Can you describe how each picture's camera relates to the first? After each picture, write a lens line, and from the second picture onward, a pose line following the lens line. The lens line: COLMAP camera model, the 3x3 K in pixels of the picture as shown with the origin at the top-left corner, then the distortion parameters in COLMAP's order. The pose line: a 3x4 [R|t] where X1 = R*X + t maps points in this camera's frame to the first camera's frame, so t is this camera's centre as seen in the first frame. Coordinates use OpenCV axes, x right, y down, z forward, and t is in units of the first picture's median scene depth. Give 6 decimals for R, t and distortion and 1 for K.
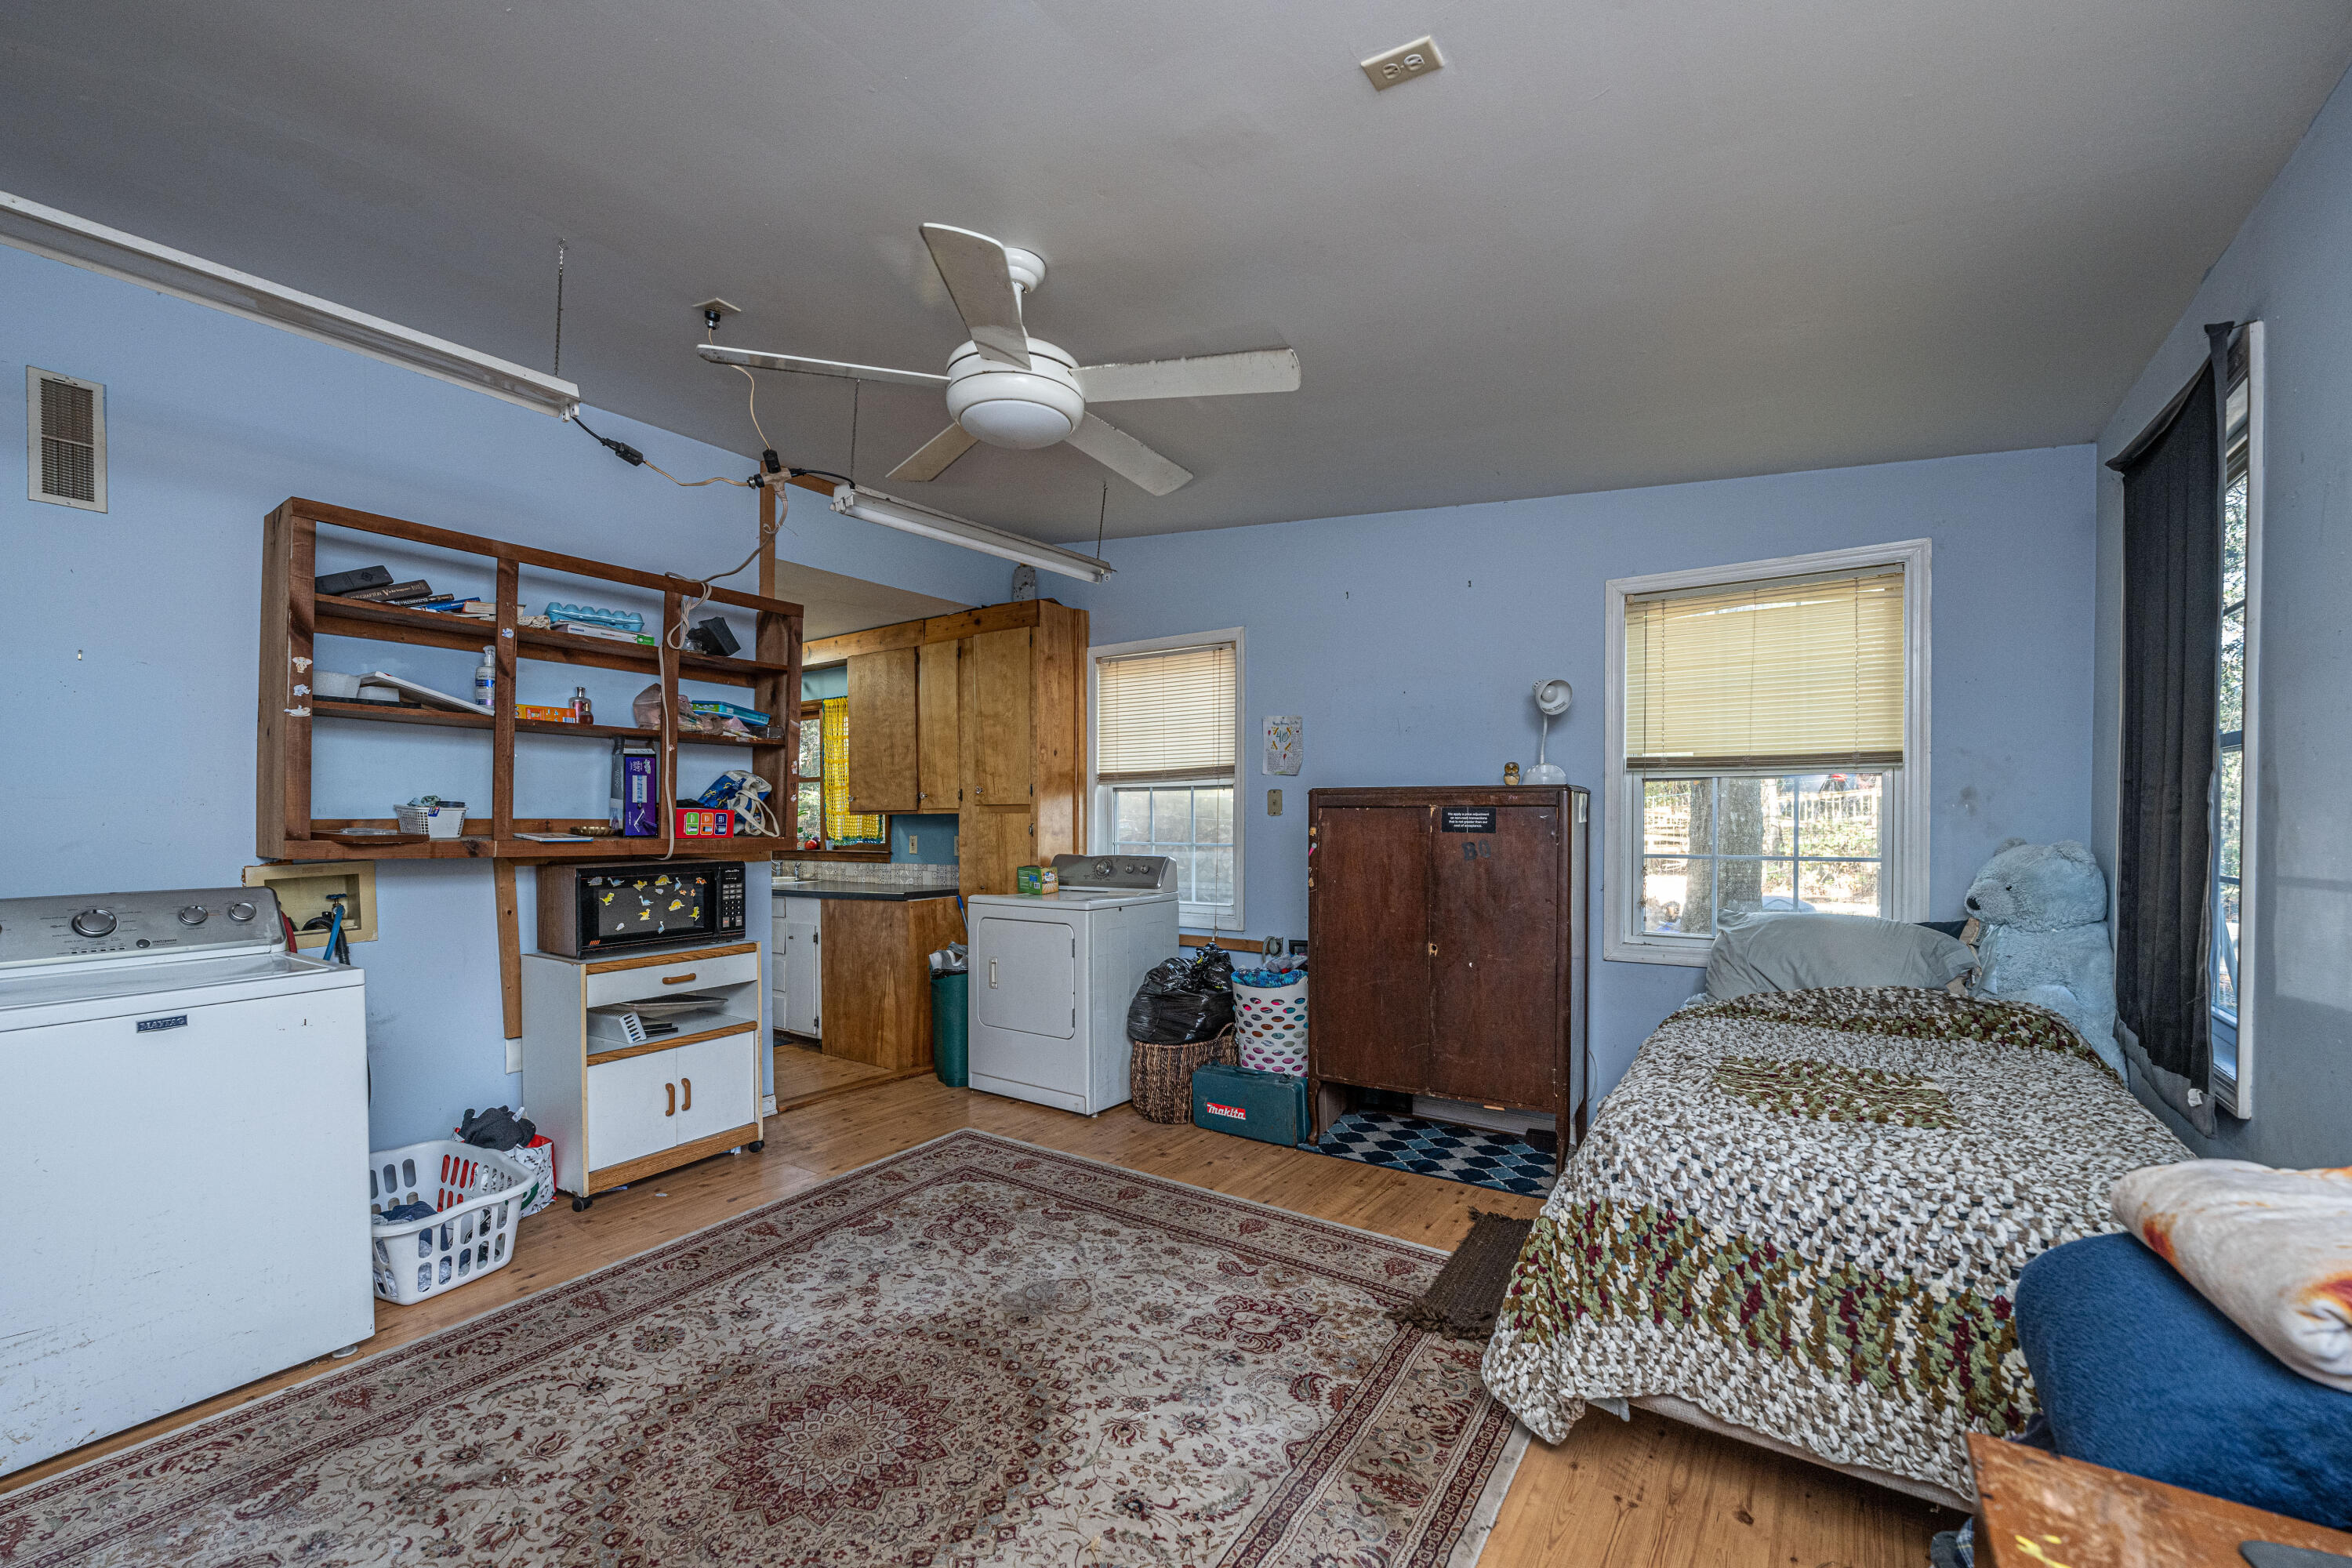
lens RADIAL K [[960.0, 0, 1172.5], [0, 960.0, 818.0], [0, 0, 1]] dist [-0.000694, -0.000066]
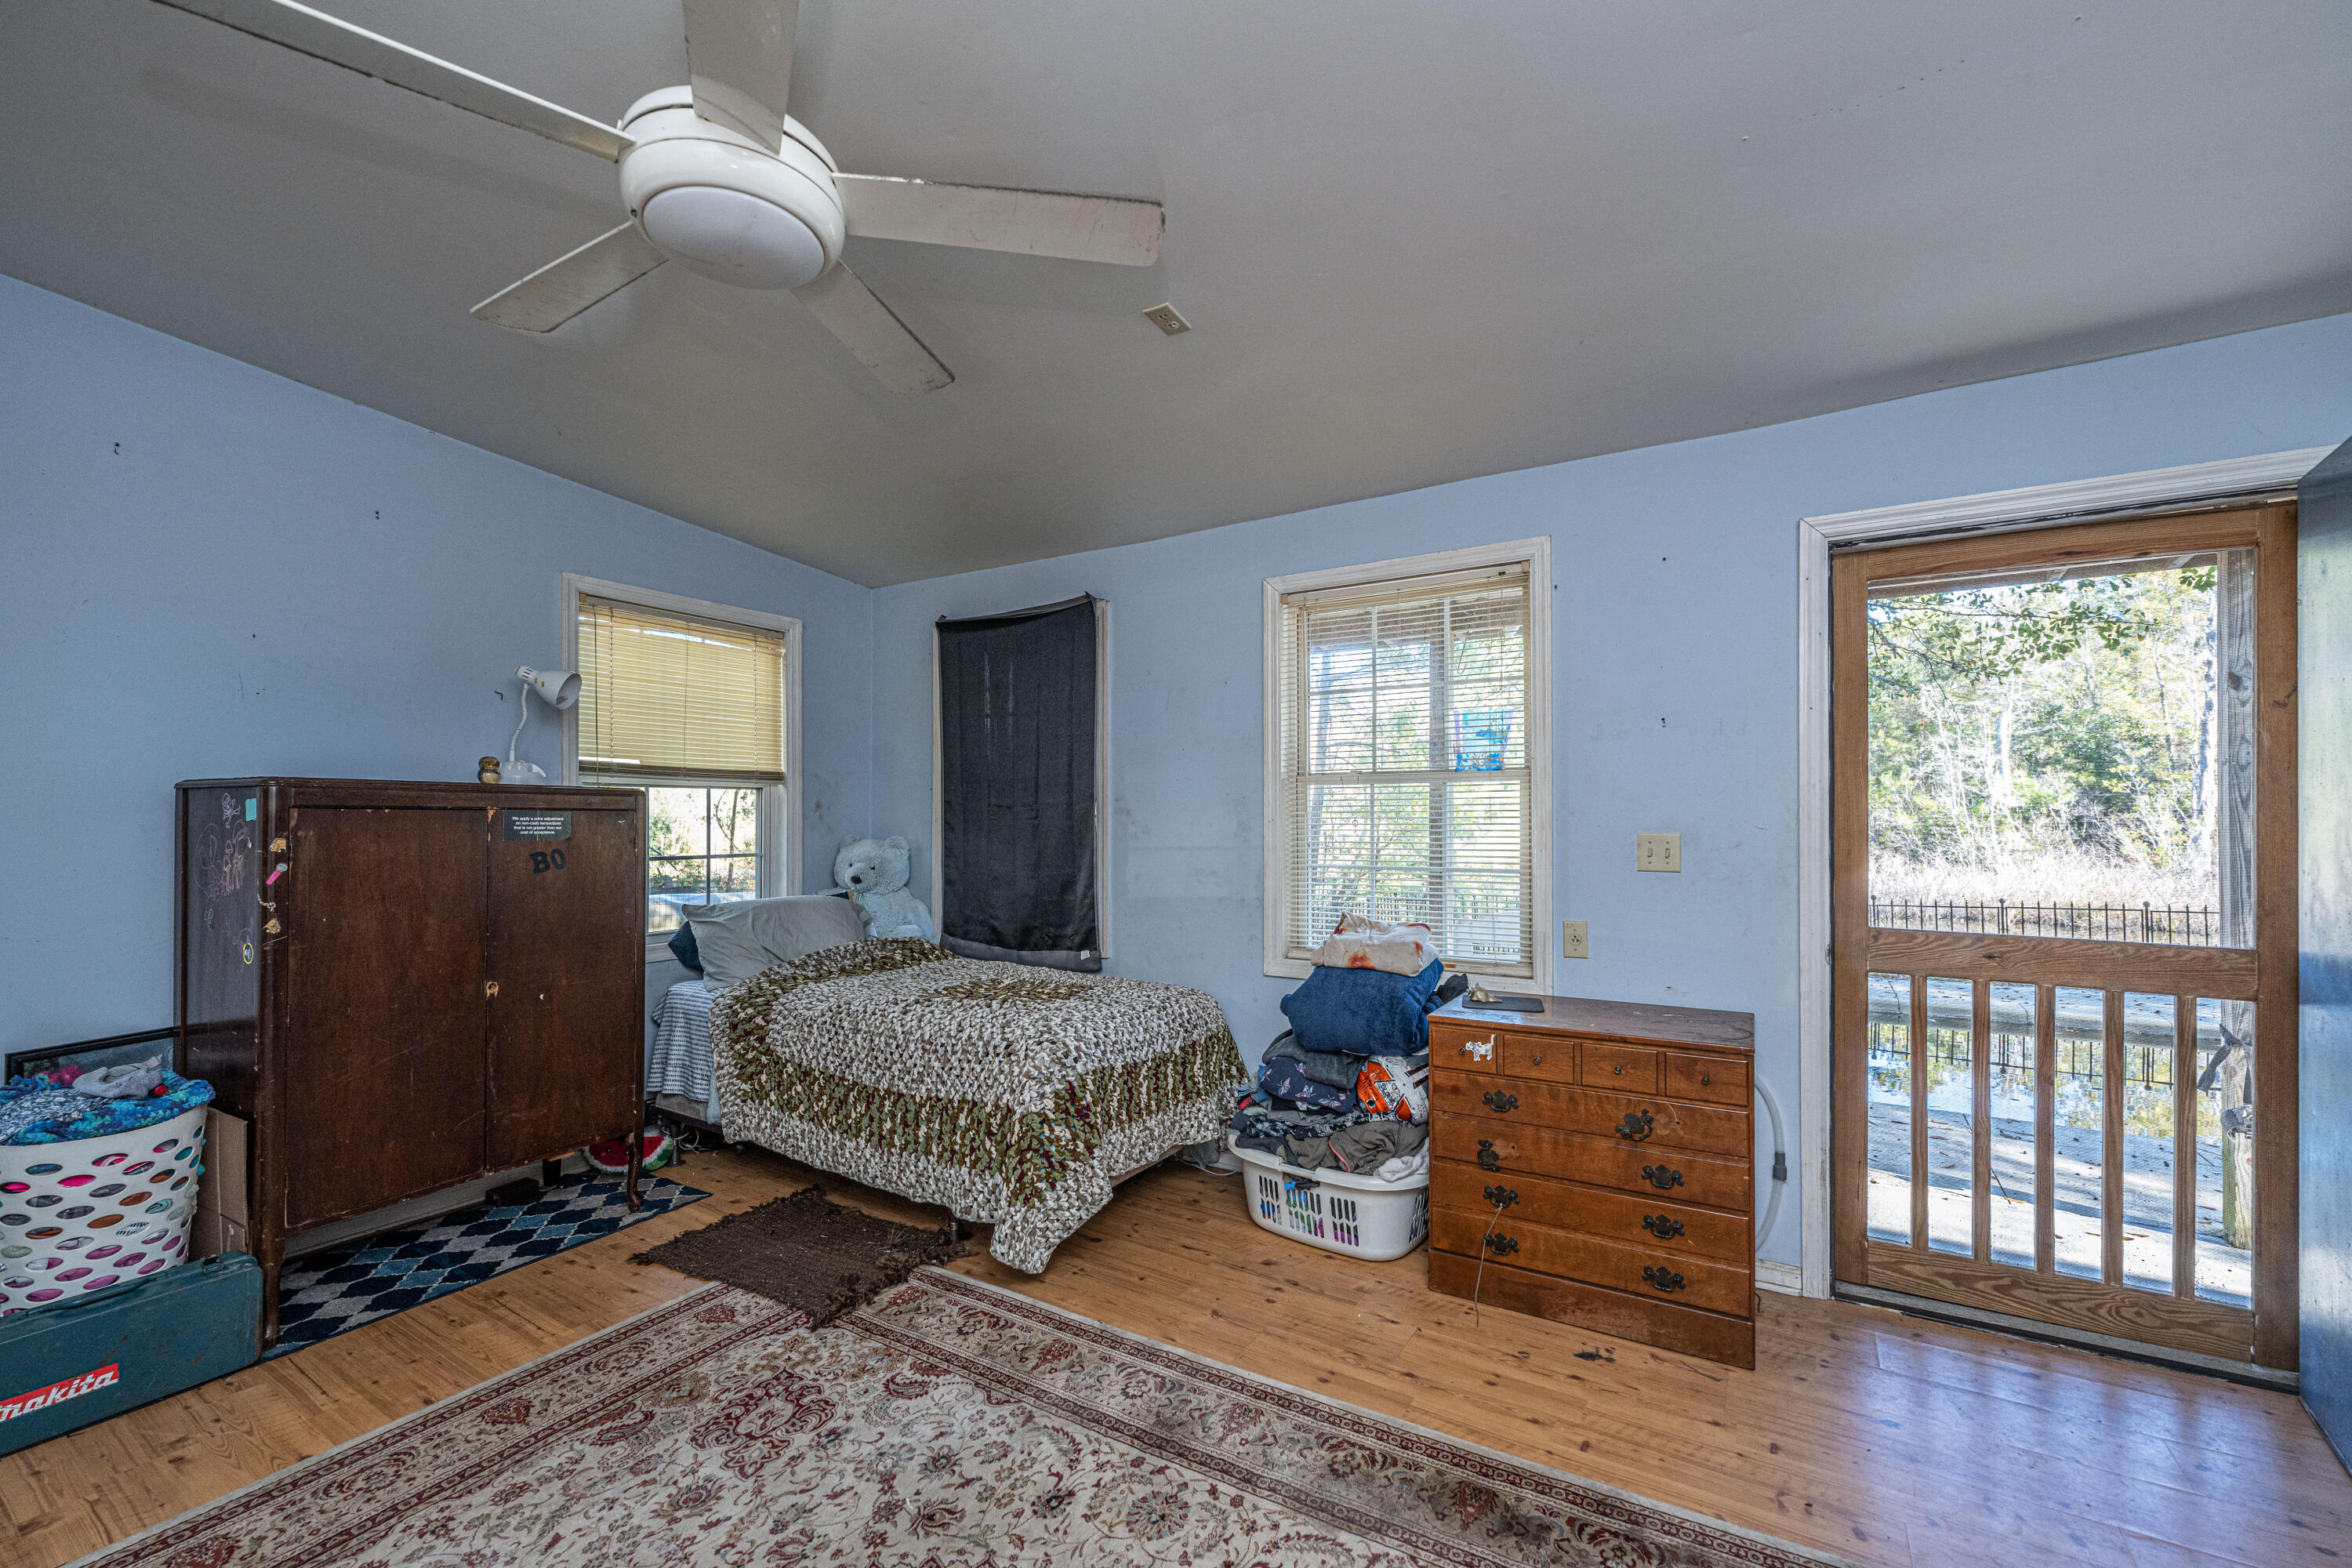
lens RADIAL K [[960.0, 0, 1172.5], [0, 960.0, 818.0], [0, 0, 1]] dist [-0.000694, -0.000066]
pose [[-0.048050, 0.002682, 0.998841, -0.977213], [0.002547, 0.999993, -0.002562, -0.001877], [-0.998842, 0.002421, -0.048056, 0.851691]]
